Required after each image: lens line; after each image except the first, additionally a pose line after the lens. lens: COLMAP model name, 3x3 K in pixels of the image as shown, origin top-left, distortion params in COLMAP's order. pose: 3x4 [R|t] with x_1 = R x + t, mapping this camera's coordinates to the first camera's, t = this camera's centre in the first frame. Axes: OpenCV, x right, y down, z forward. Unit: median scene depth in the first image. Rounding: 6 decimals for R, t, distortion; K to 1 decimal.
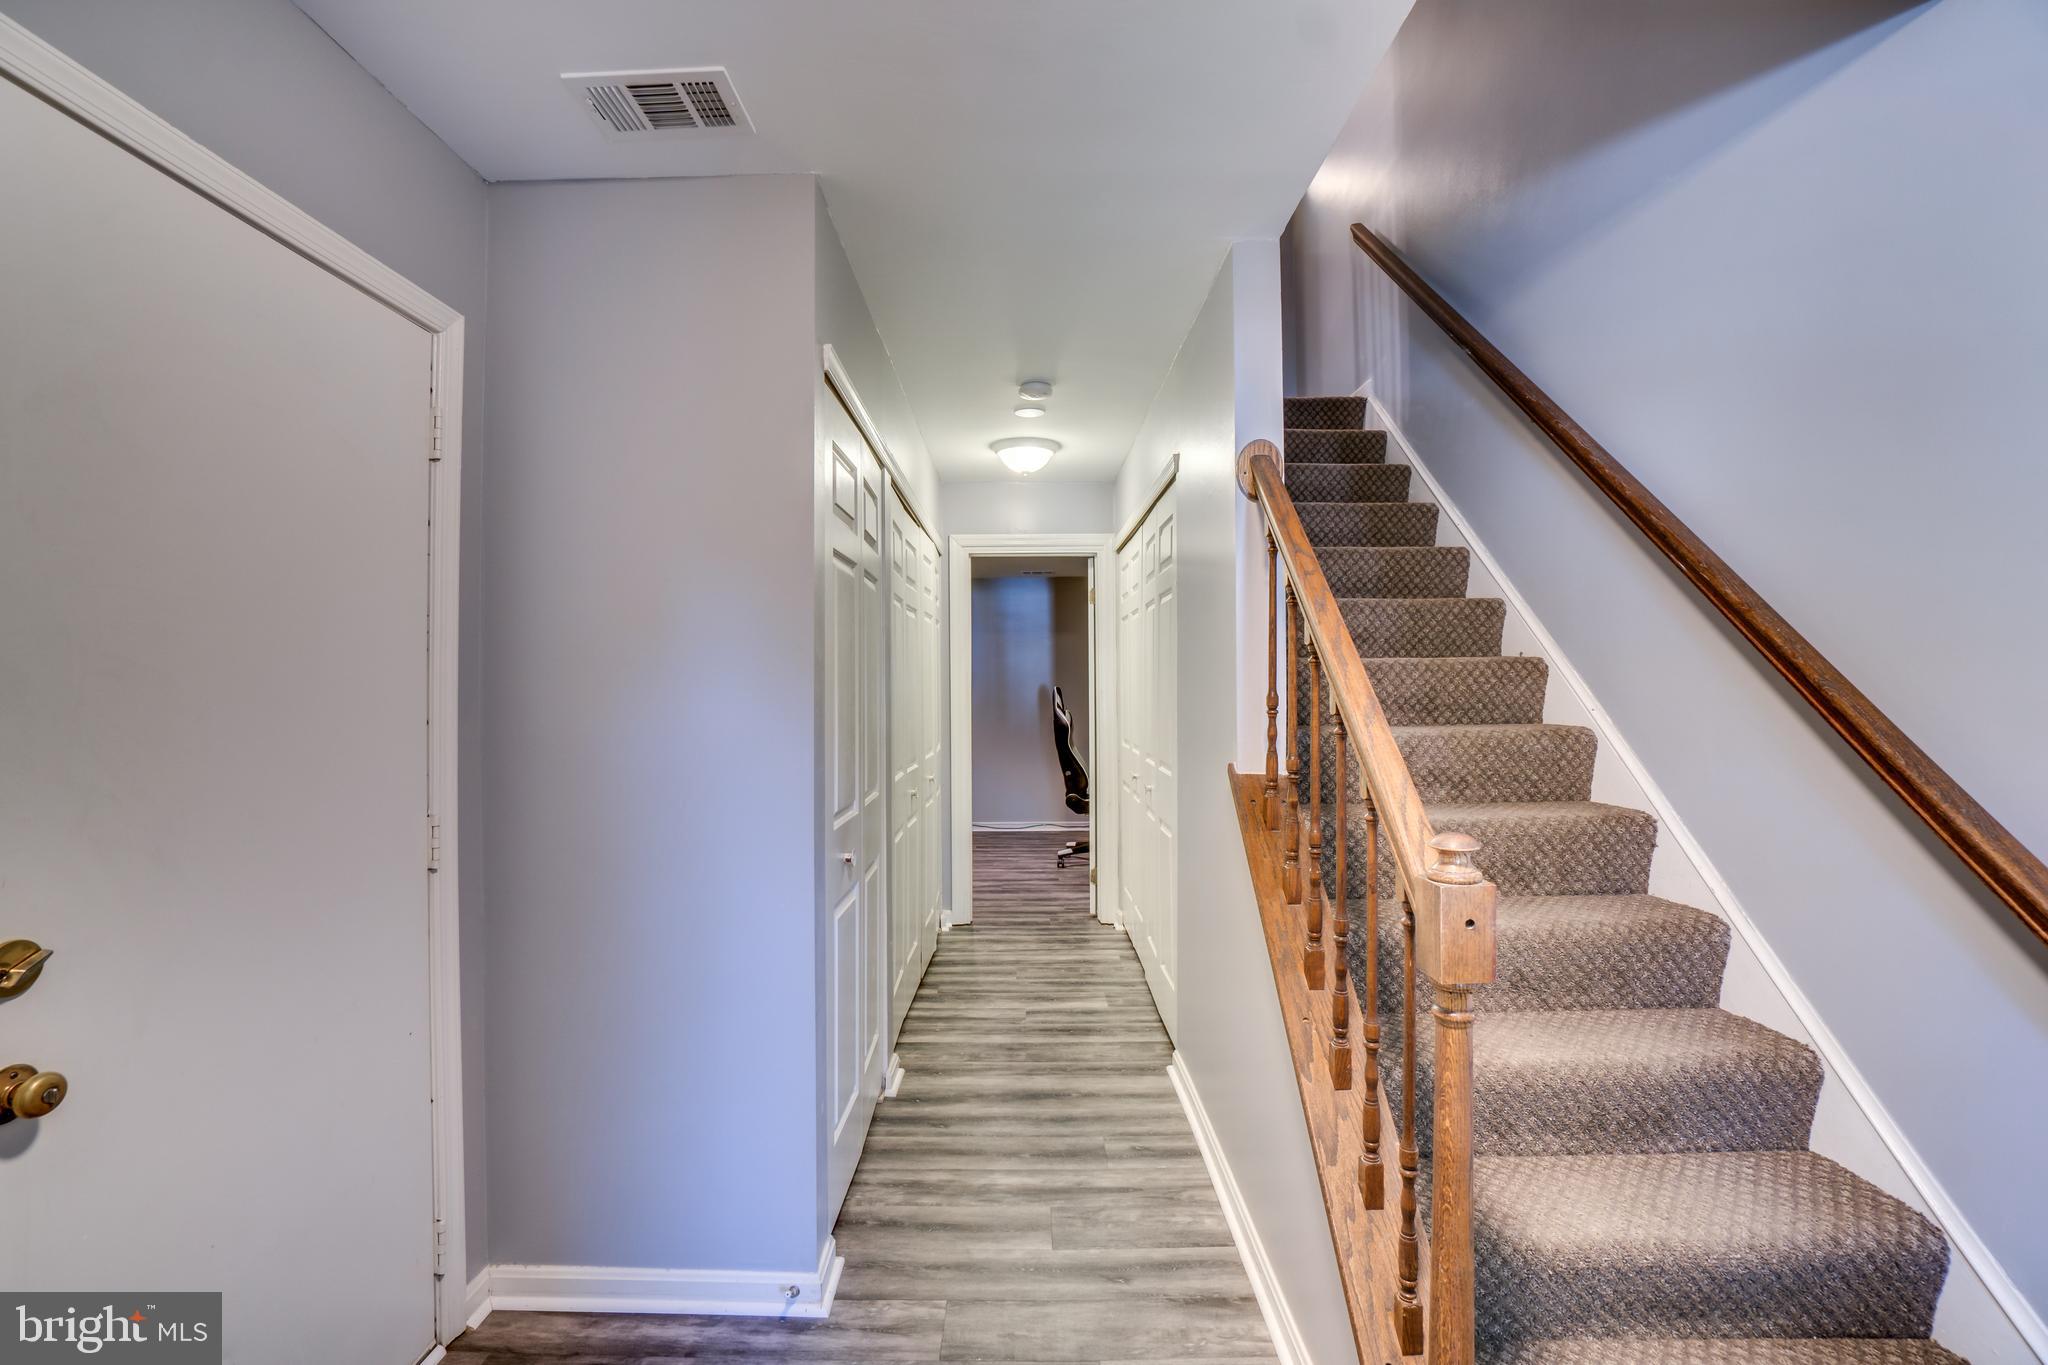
lens RADIAL K [[949.7, 0, 928.5], [0, 949.7, 666.9], [0, 0, 1]] dist [-0.057806, 0.017782]
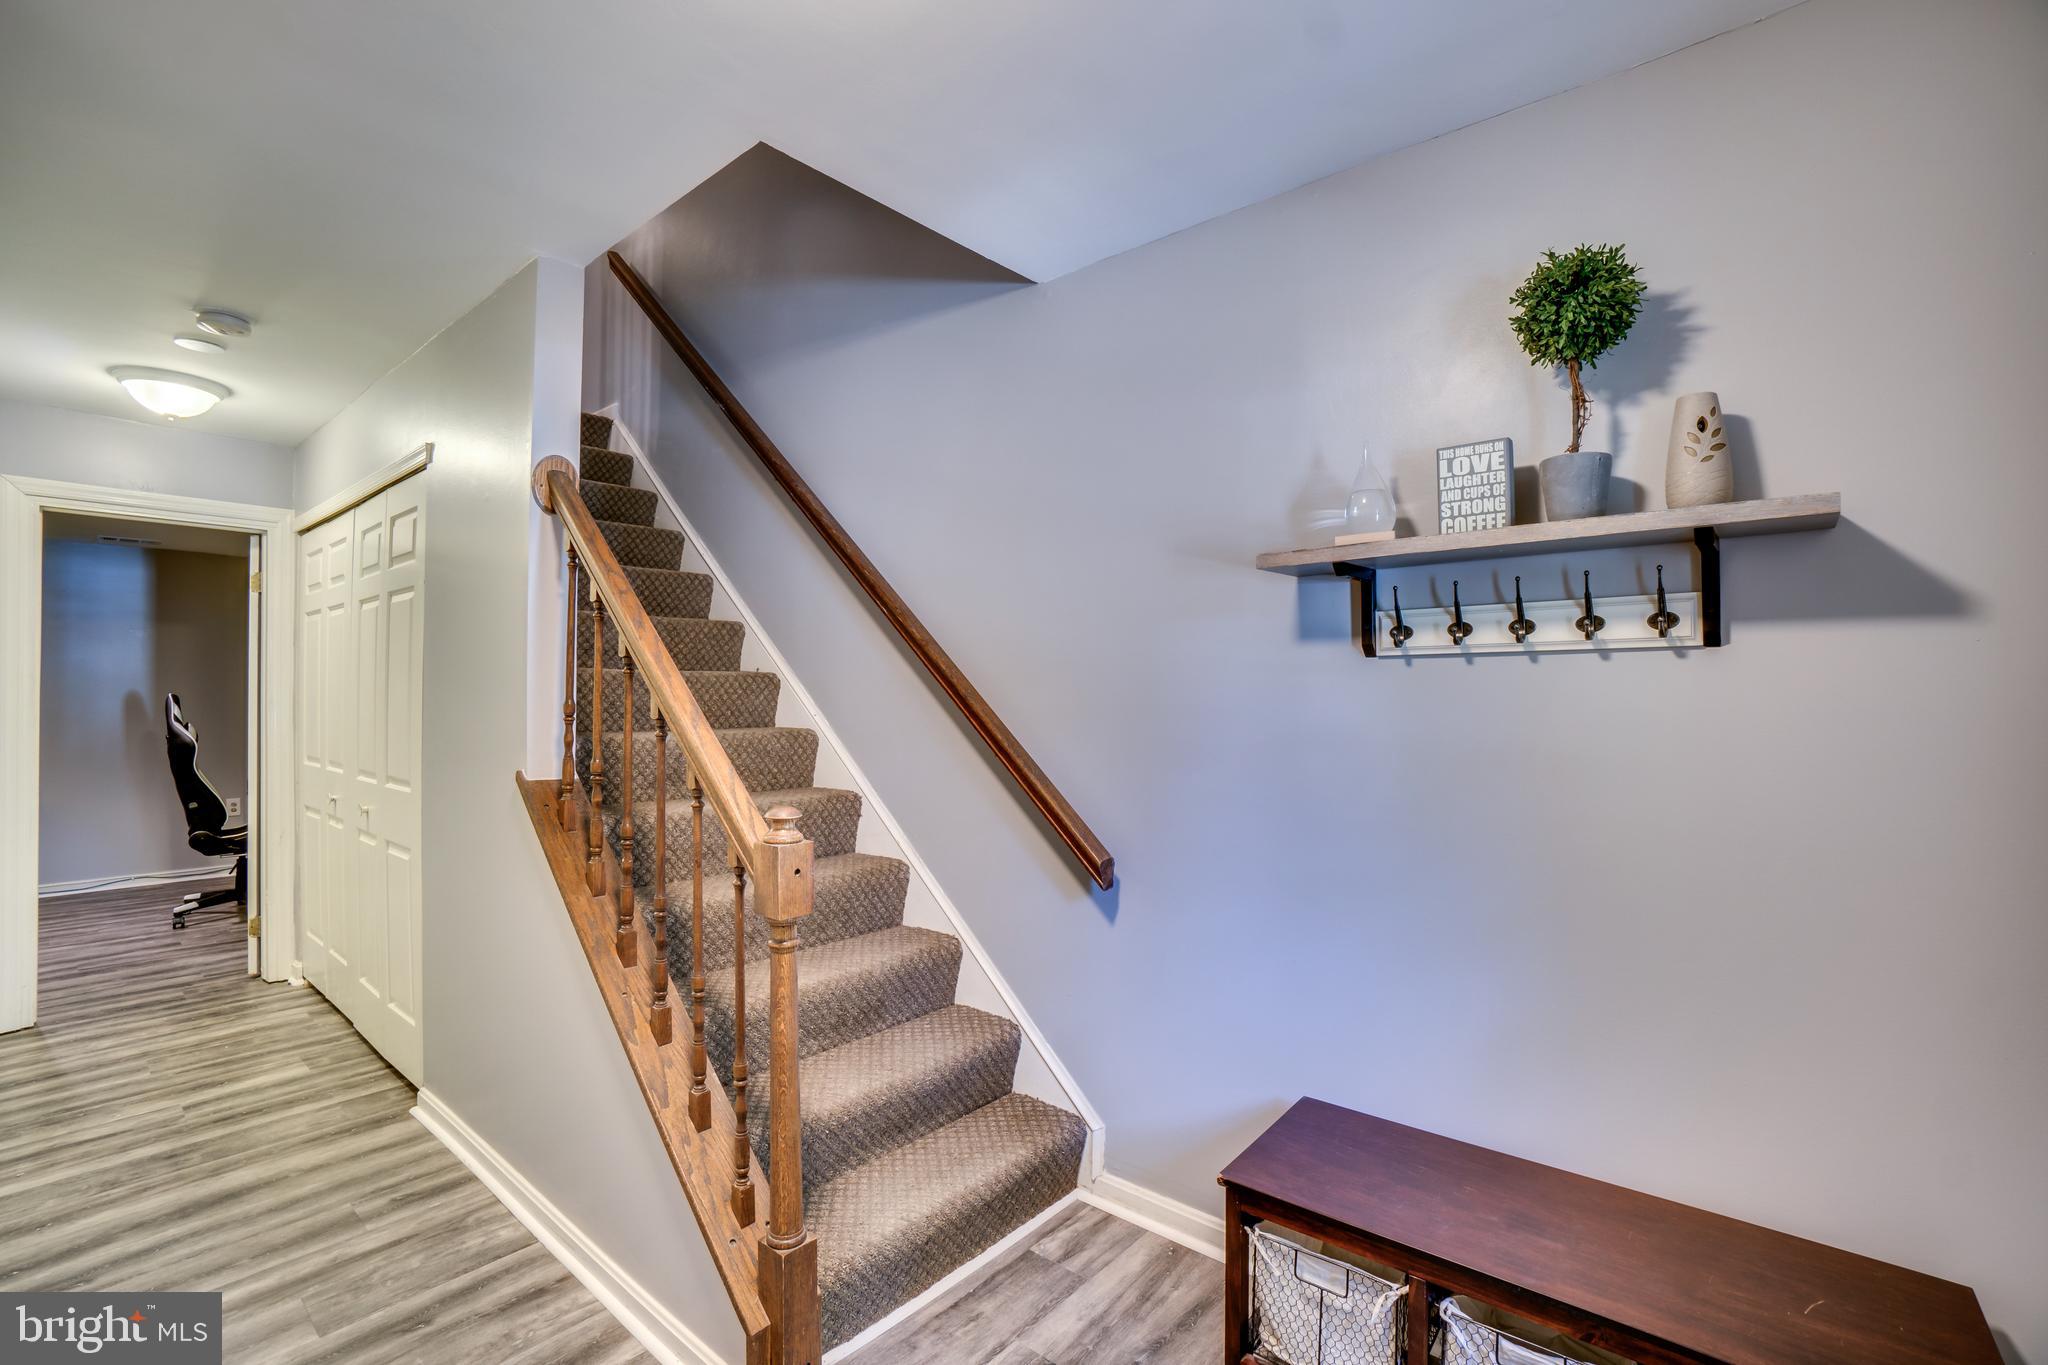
lens RADIAL K [[949.7, 0, 1036.2], [0, 949.7, 670.7], [0, 0, 1]] dist [-0.057806, 0.017782]
pose [[0.619104, 0.027186, 0.784838, -0.132949], [-0.021492, 0.999613, -0.017672, 0.001431], [-0.785014, -0.005927, 0.619449, -0.052232]]
